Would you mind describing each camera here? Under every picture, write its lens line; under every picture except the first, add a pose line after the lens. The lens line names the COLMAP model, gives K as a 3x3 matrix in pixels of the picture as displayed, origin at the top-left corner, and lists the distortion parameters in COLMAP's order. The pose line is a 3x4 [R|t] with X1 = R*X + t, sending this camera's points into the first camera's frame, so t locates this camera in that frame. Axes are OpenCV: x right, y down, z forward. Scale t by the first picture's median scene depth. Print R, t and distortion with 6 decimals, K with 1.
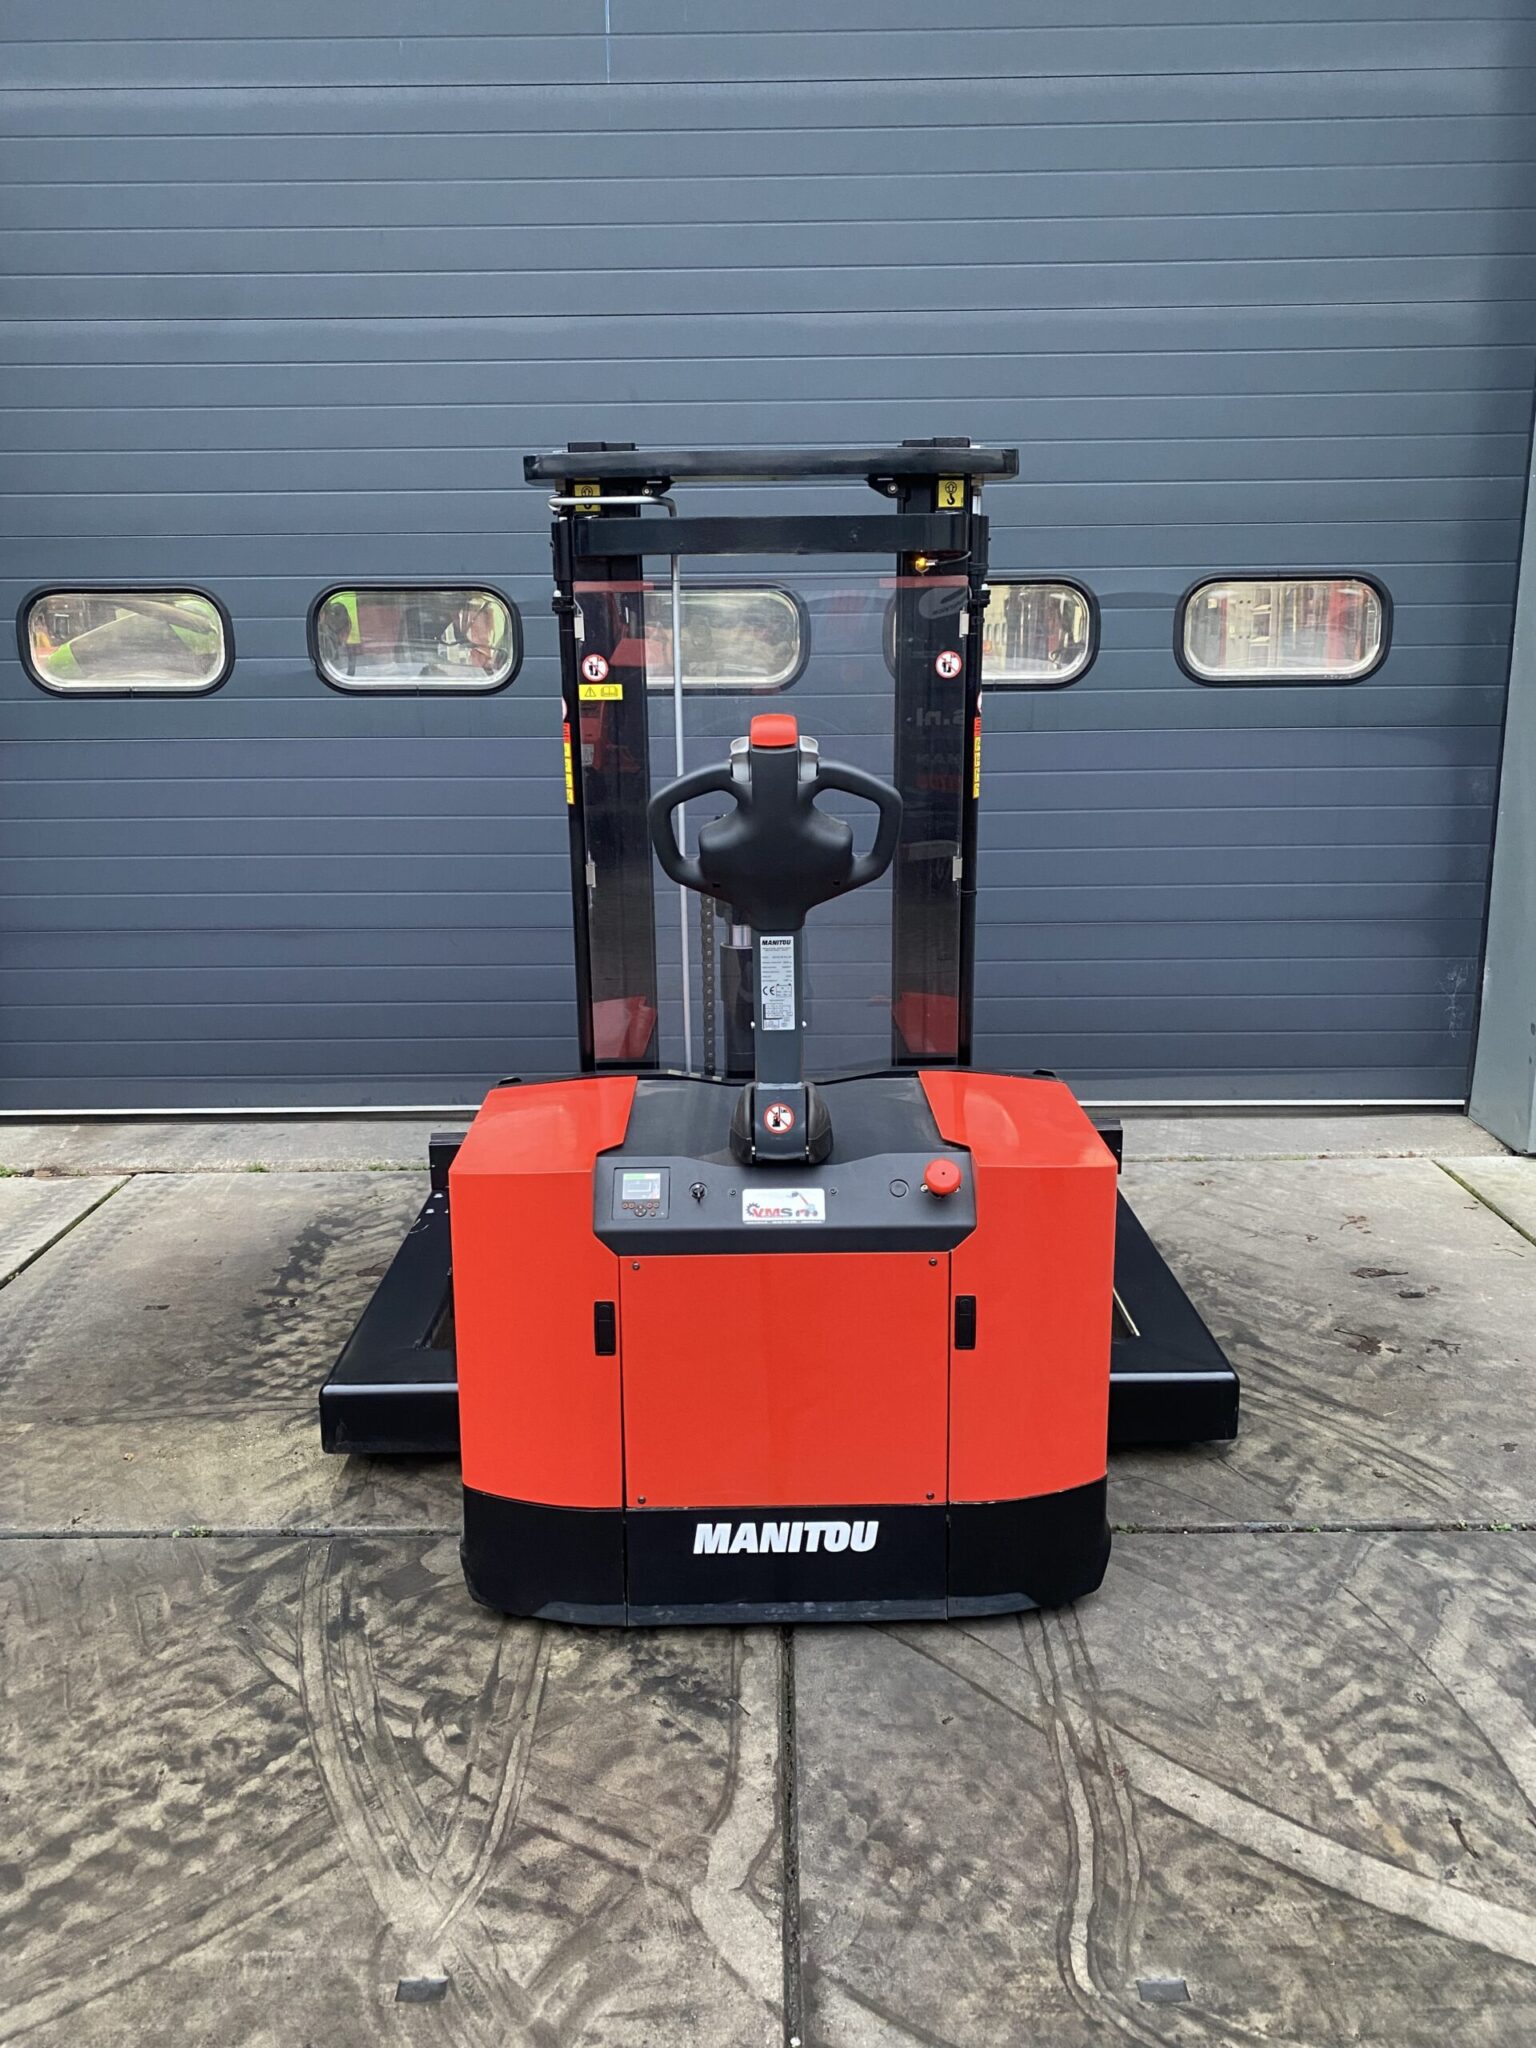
lens RADIAL K [[1563.4, 0, 763.4], [0, 1563.4, 1003.5], [0, 0, 1]] dist [0.009965, 0.002574]
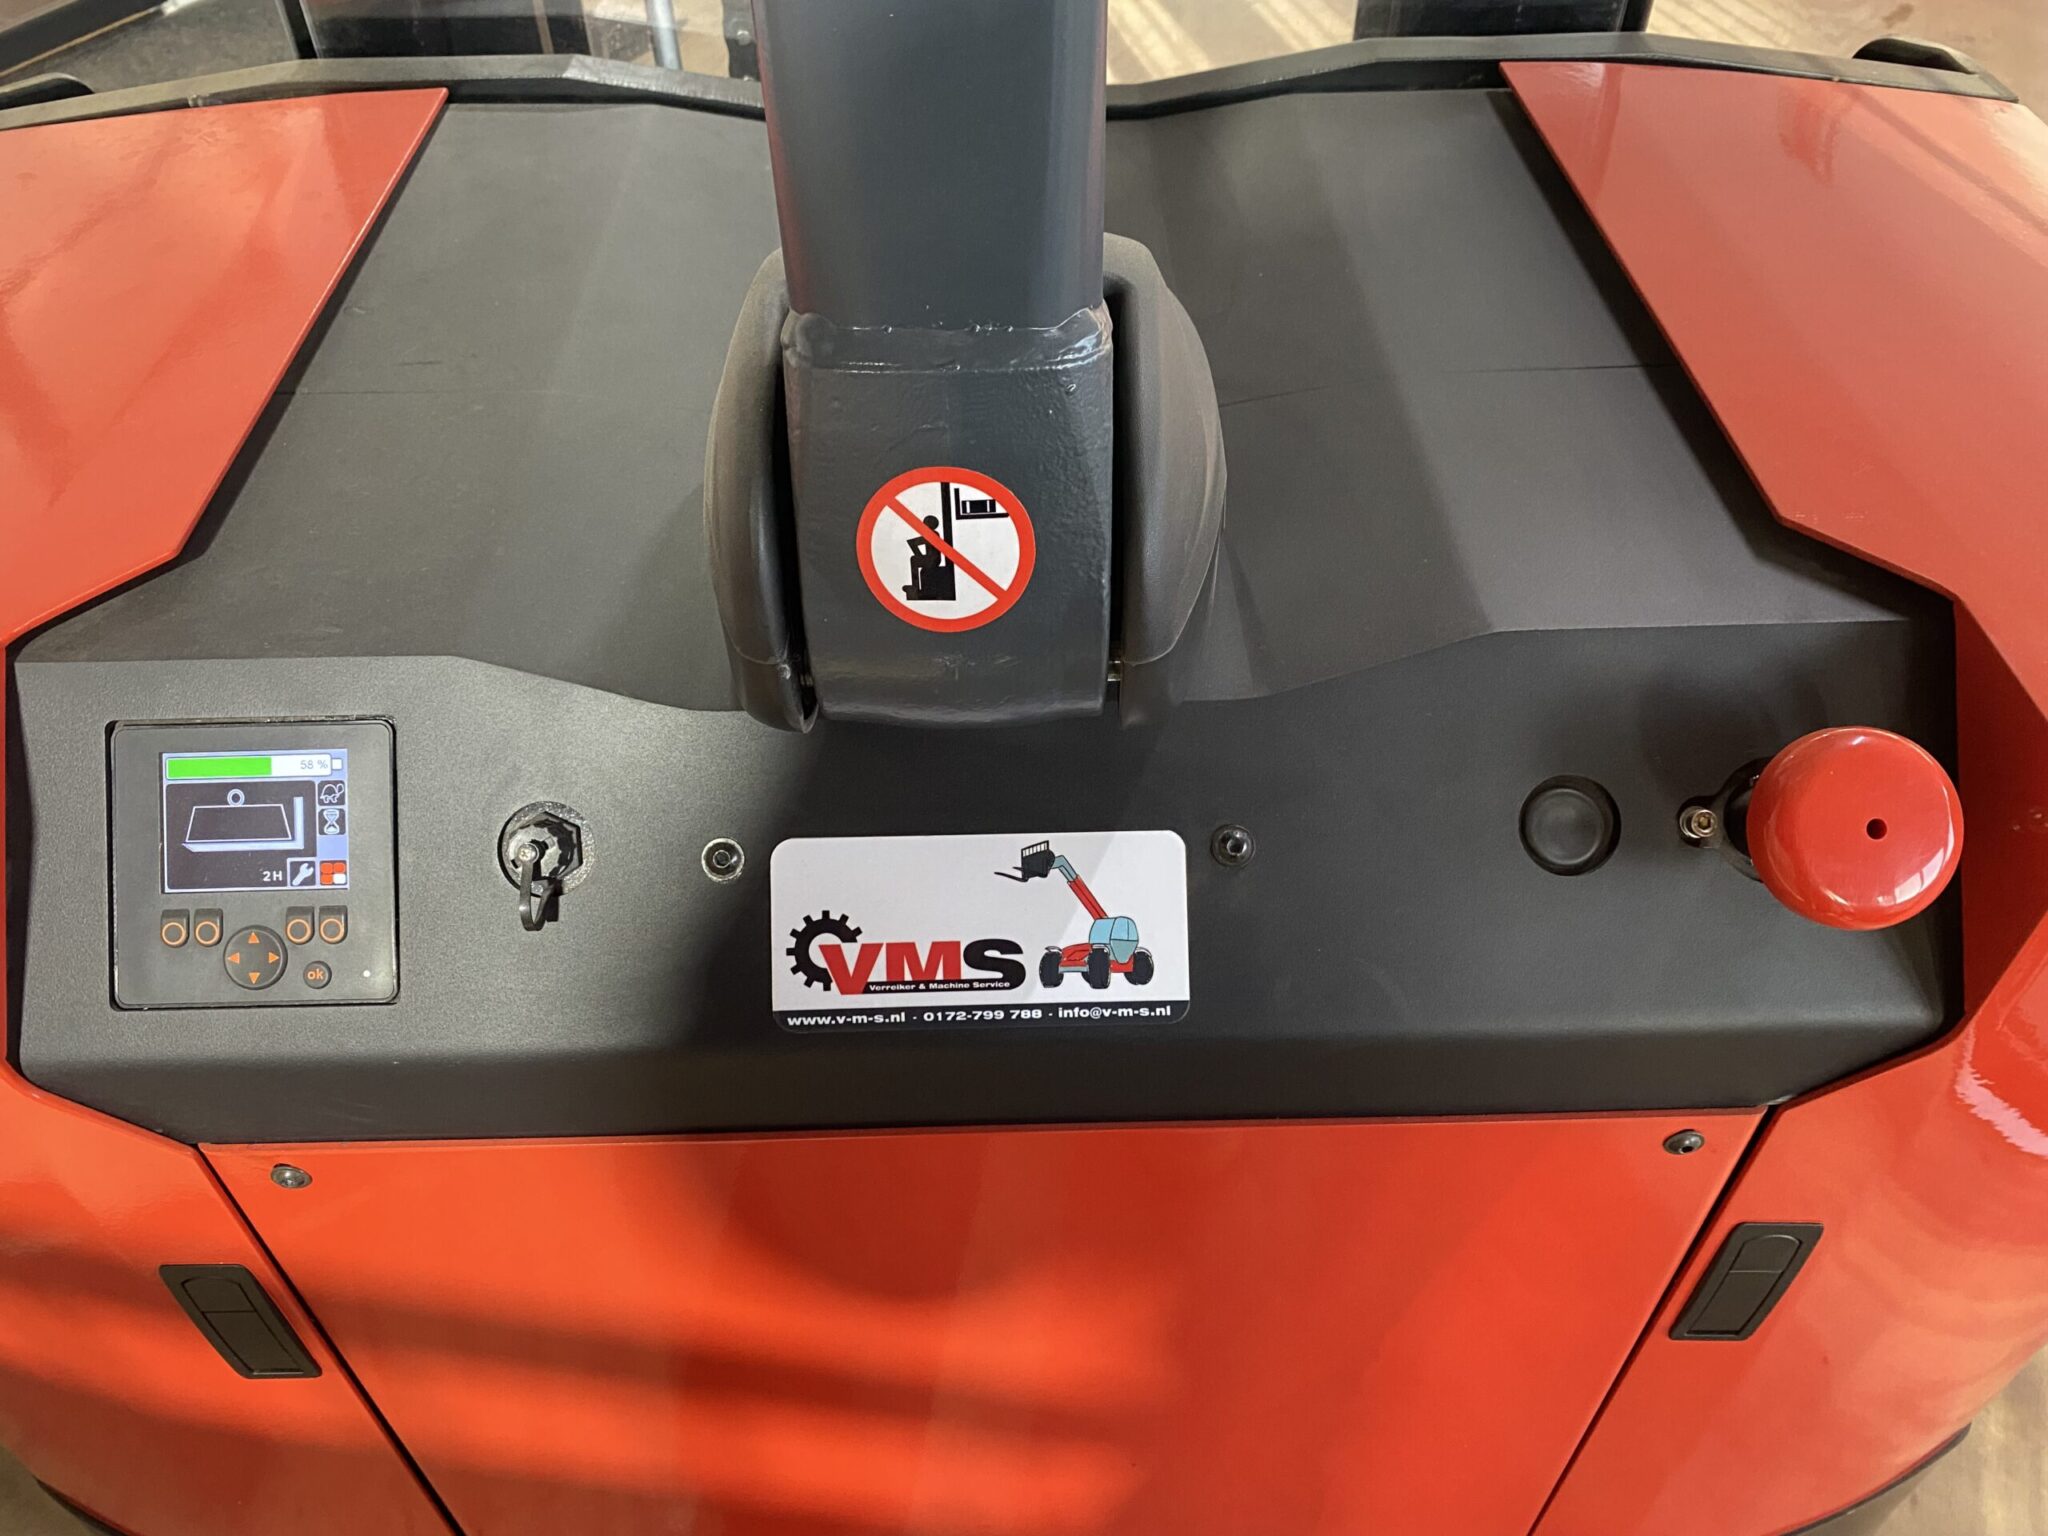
lens RADIAL K [[1563.4, 0, 1008.2], [0, 1563.4, 772.2], [0, 0, 1]] dist [0.009965, 0.002574]
pose [[0.999808, -0.011052, 0.016187, 0.010194], [0.001466, 0.865725, 0.500517, 0.009425], [-0.019545, -0.500397, 0.865575, 0.637867]]
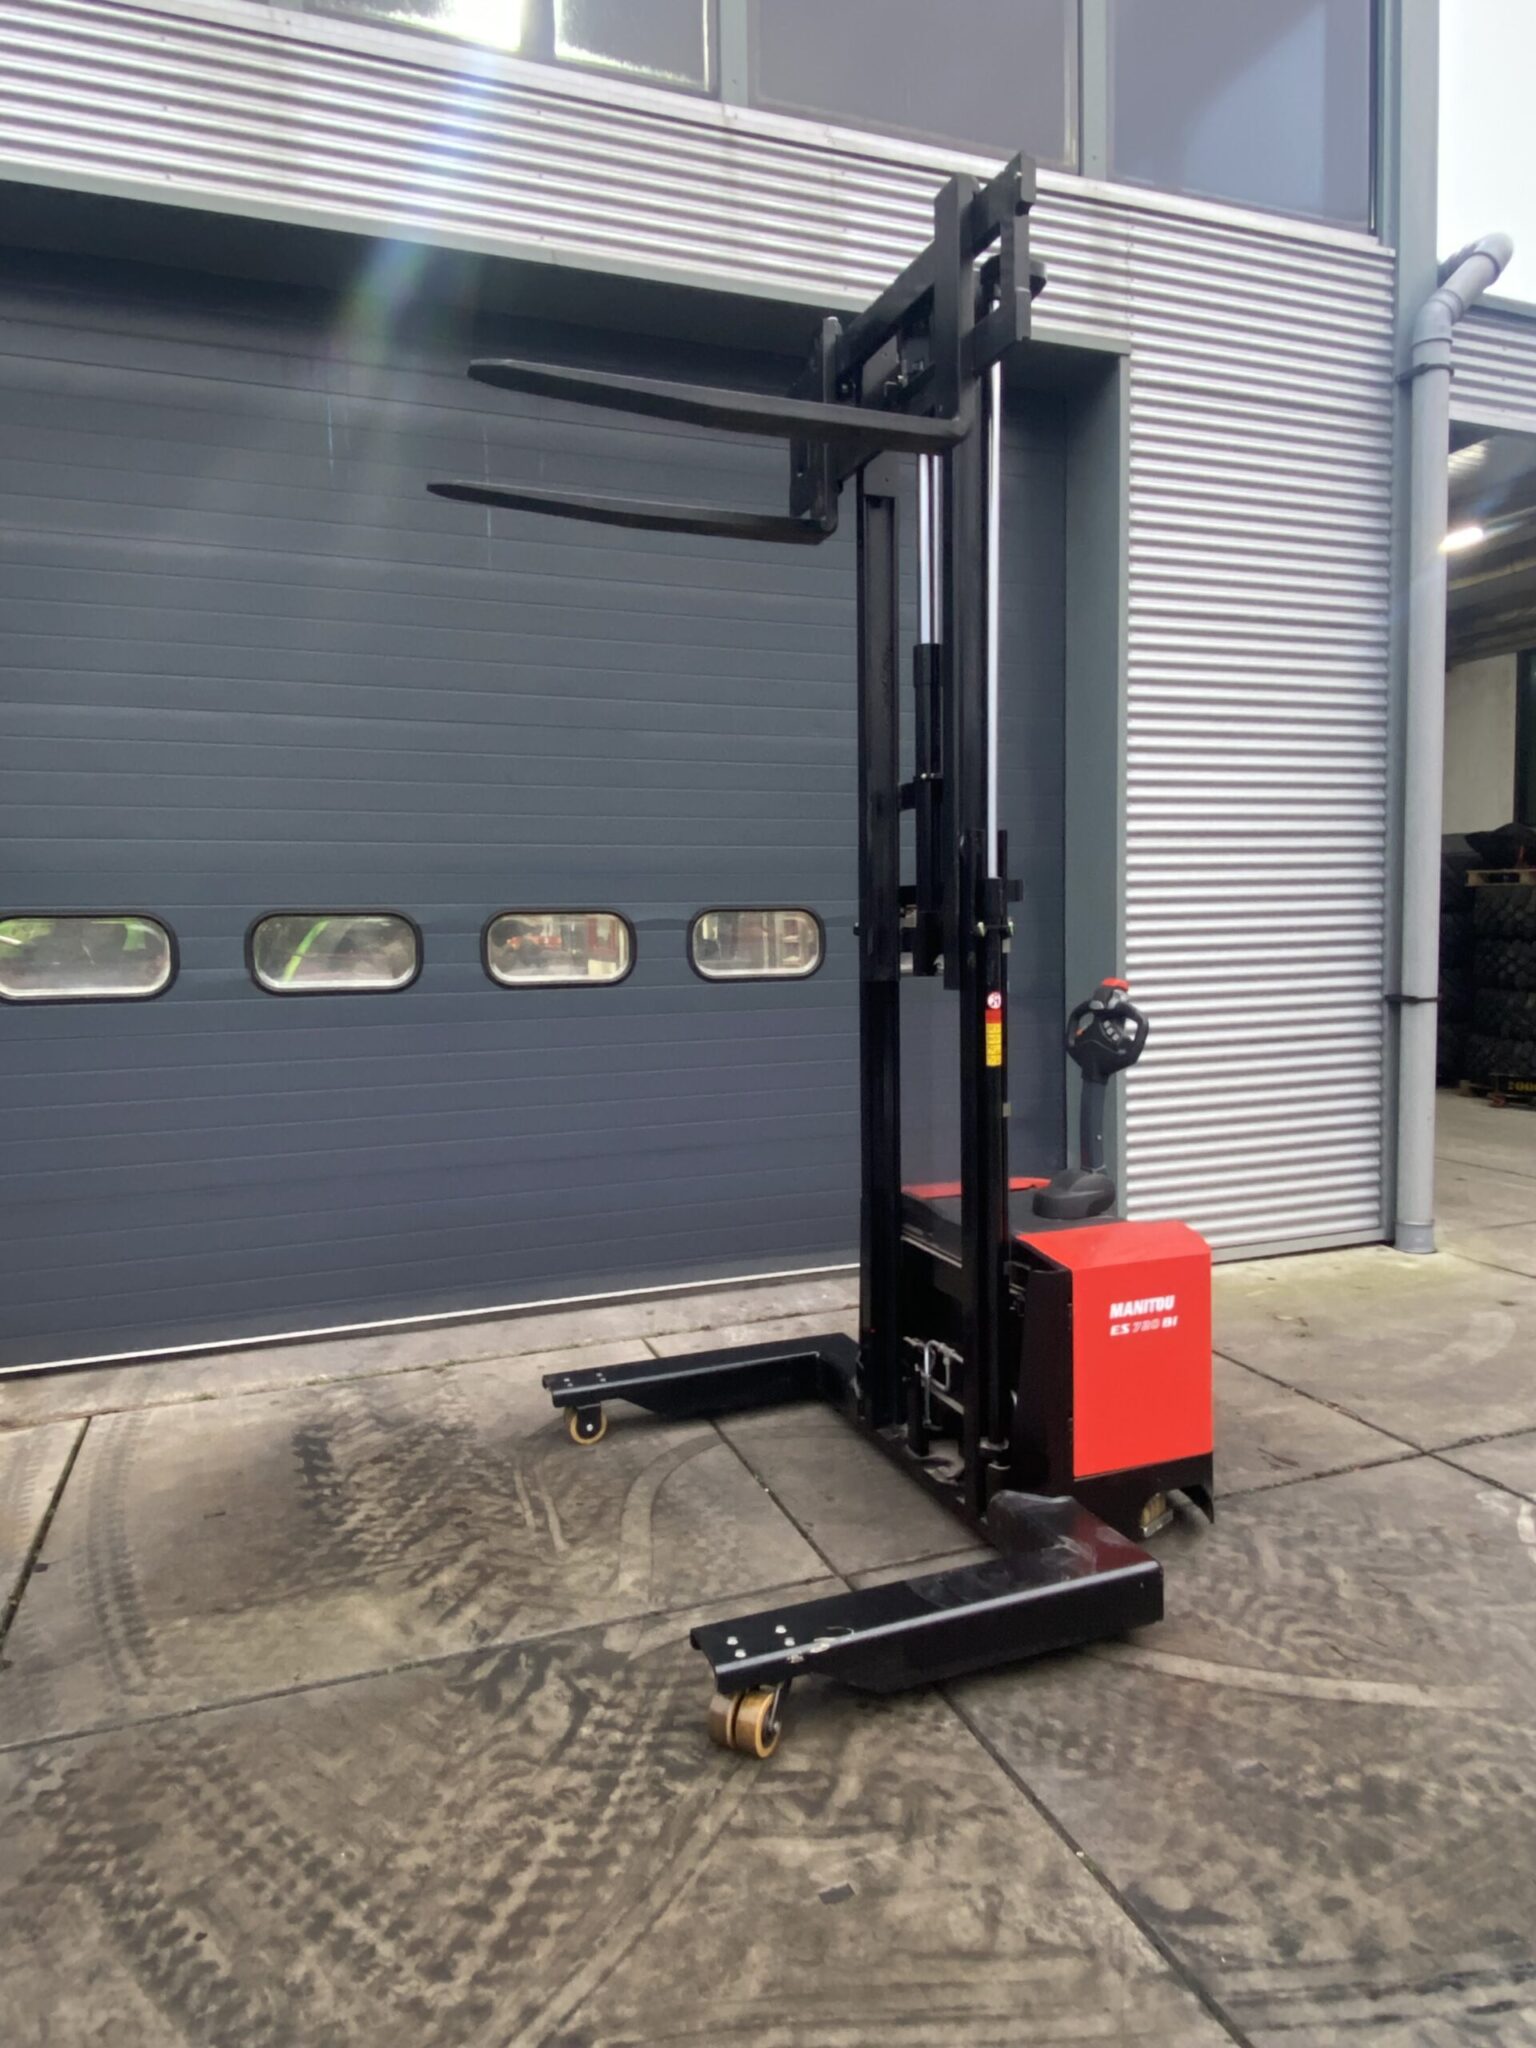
lens RADIAL K [[1285.8, 0, 763.6], [0, 1285.8, 996.1], [0, 0, 1]] dist [0.027104, -0.029365]
pose [[0.935301, -0.025745, 0.352916, -0.520071], [0.087312, 0.983302, -0.159665, 0.003485], [-0.342913, 0.180149, 0.921931, -0.165134]]
